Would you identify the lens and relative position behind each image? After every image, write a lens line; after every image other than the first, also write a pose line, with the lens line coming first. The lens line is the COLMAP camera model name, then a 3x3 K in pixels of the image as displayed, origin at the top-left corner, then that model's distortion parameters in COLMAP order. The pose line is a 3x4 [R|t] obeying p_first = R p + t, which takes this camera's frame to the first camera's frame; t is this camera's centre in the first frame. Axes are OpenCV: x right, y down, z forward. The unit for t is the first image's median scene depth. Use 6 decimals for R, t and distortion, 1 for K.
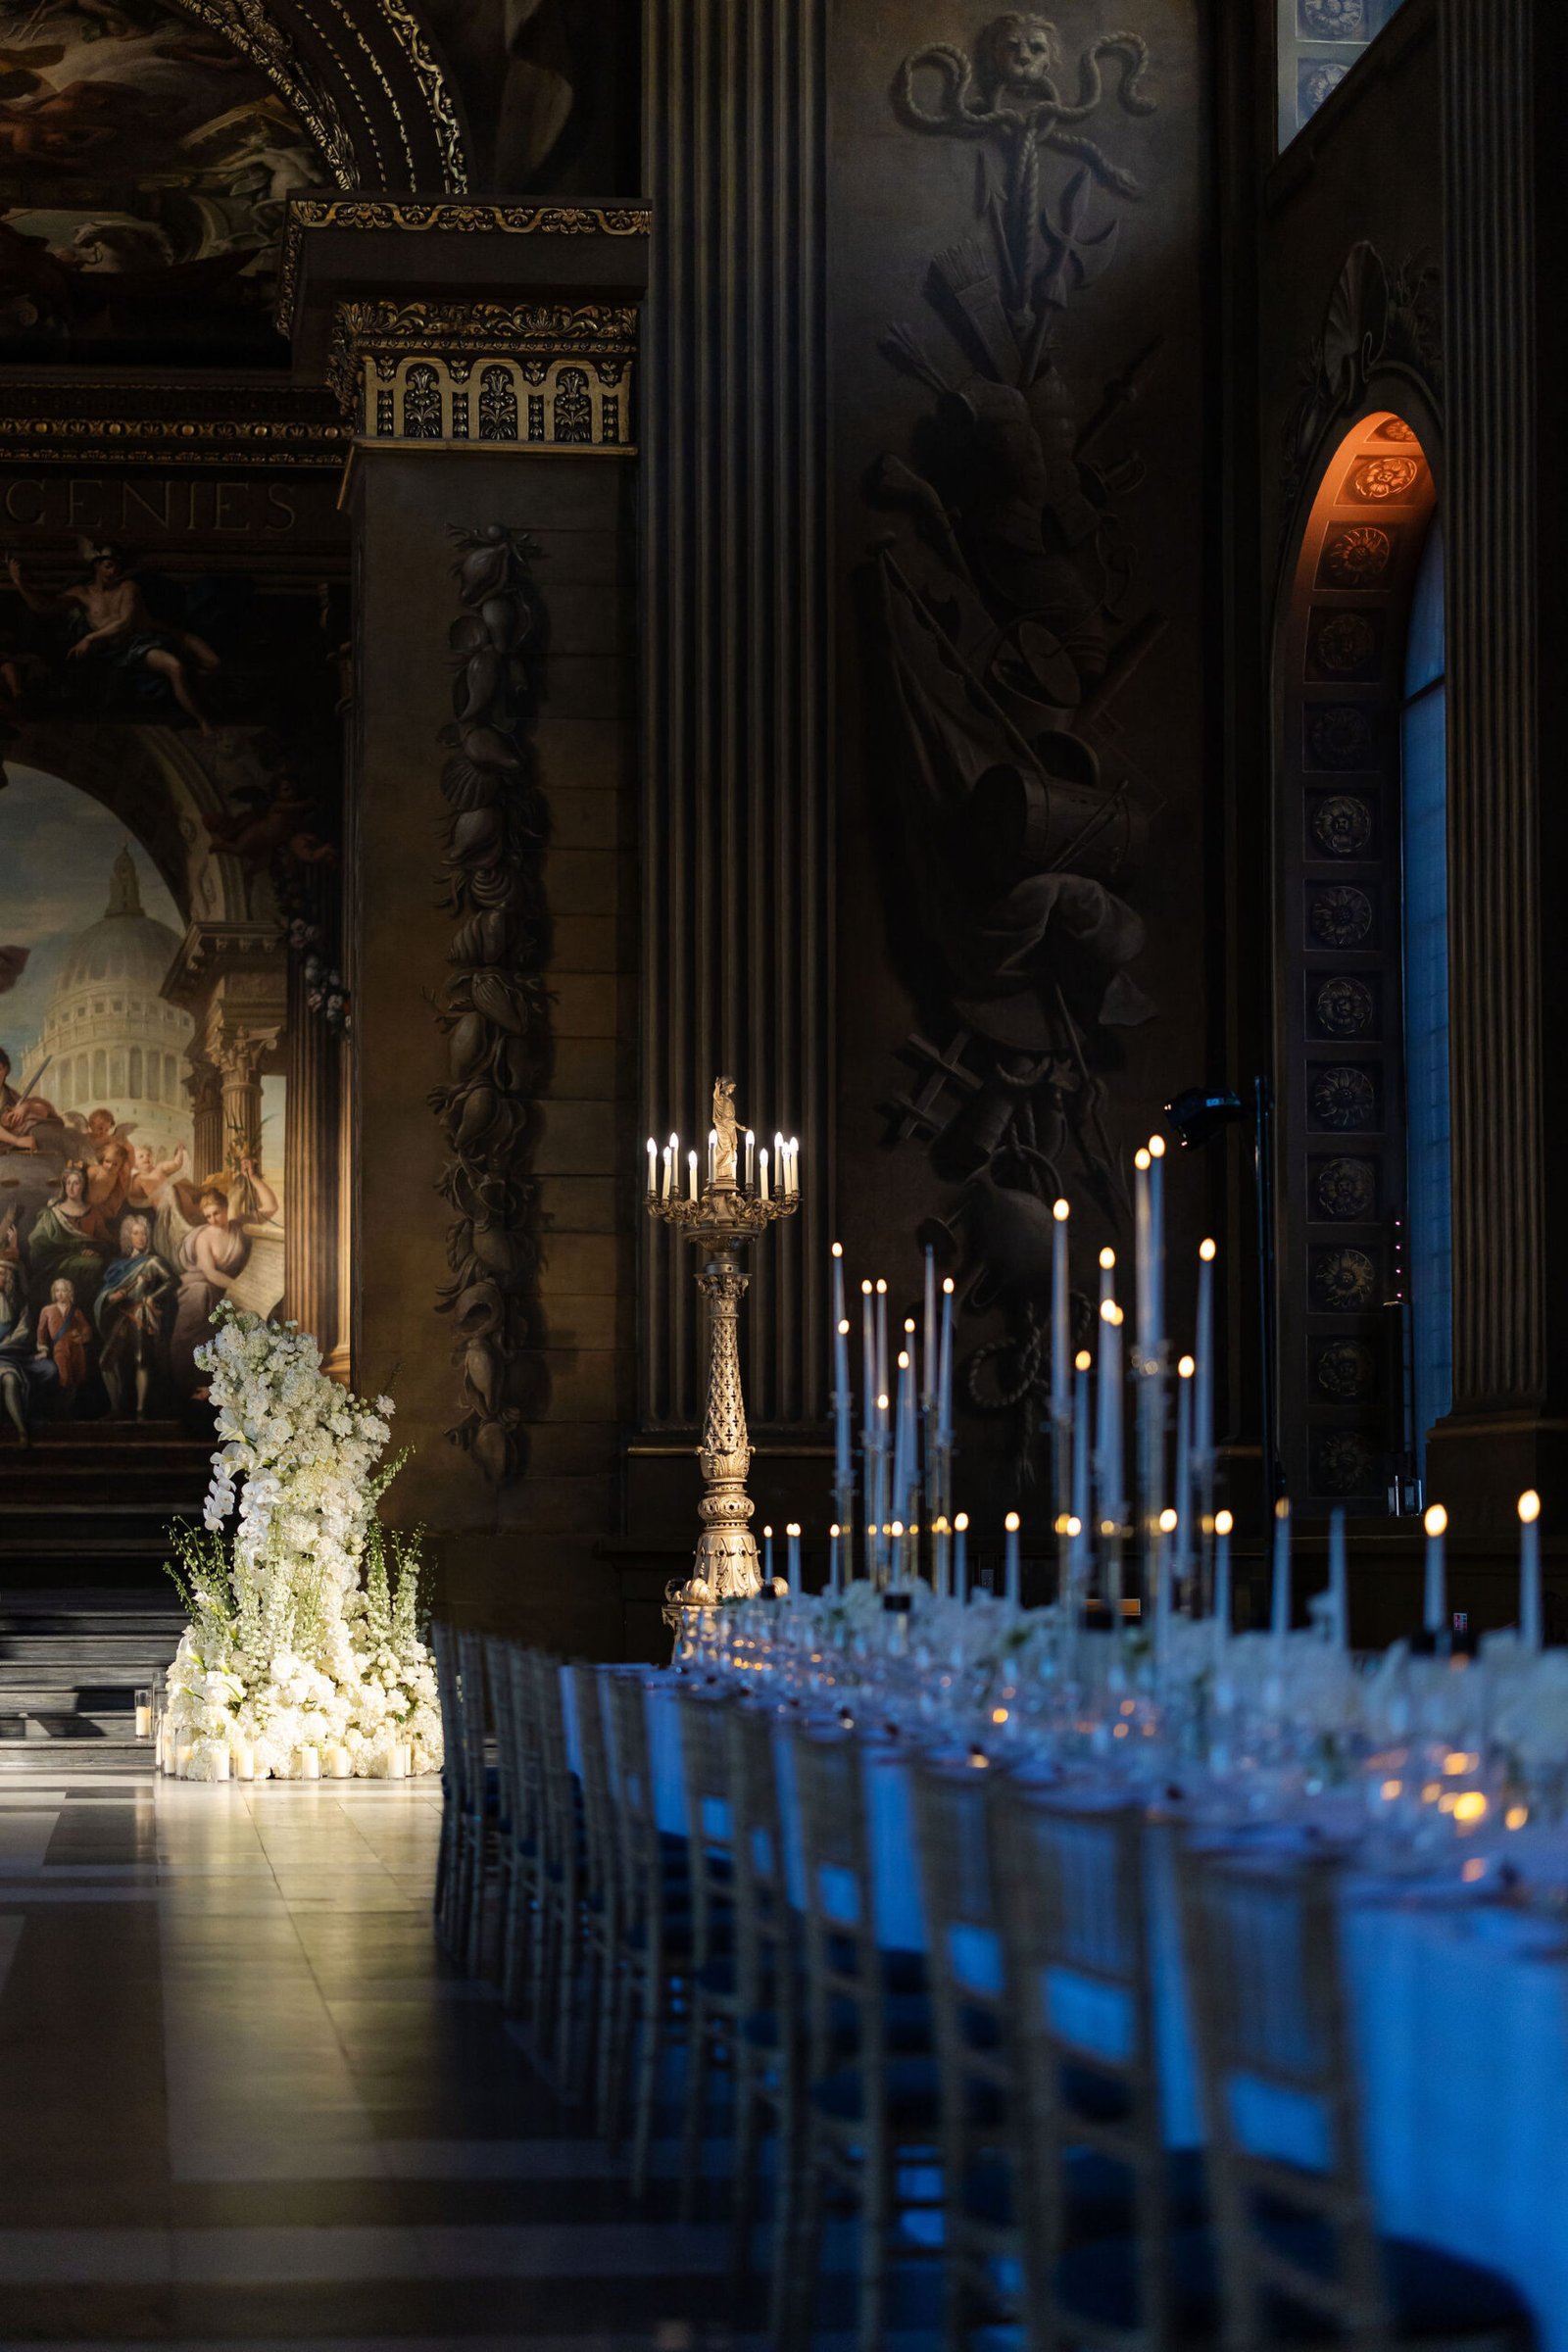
lens RADIAL K [[3385.4, 0, 354.2], [0, 3385.4, 1493.8], [0, 0, 1]] dist [0.001087, 0.000000]
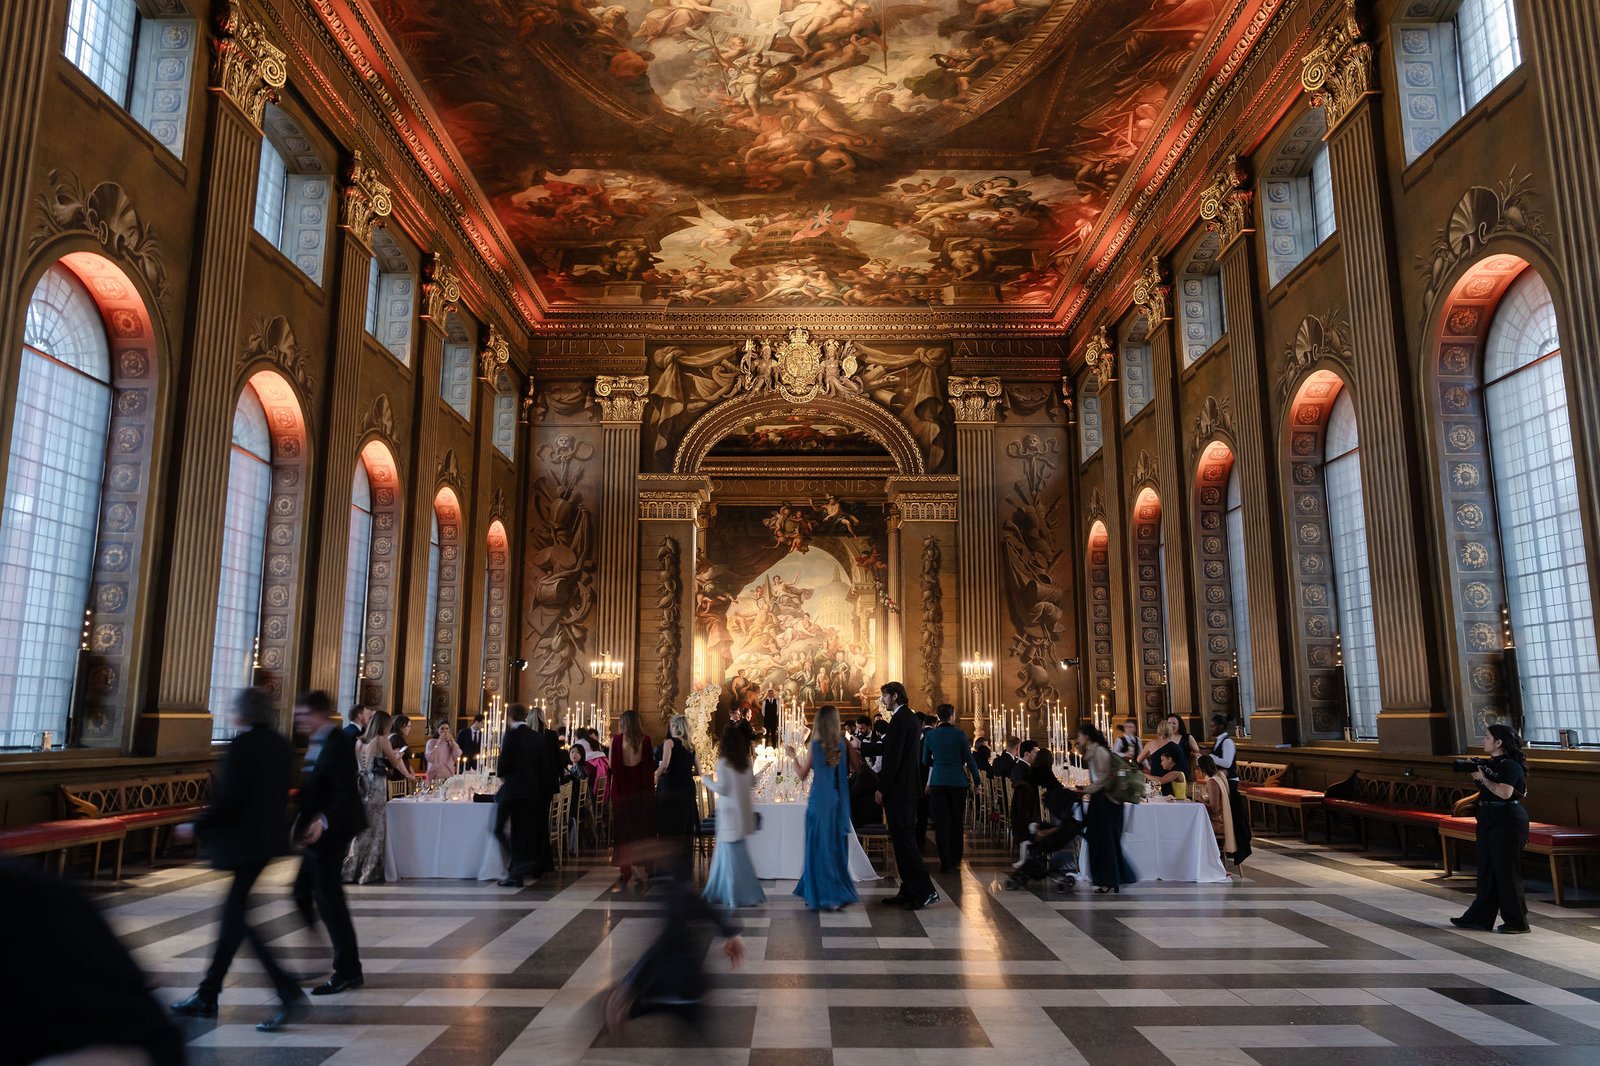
lens RADIAL K [[1095.1, 0, 796.3], [0, 1095.1, 534.8], [0, 0, 1]] dist [-0.014939, 0.010596]
pose [[0.997978, -0.009211, -0.062887, -0.055571], [-0.000448, 0.988398, -0.151888, -0.035173], [0.063556, 0.151609, 0.986395, -0.637836]]
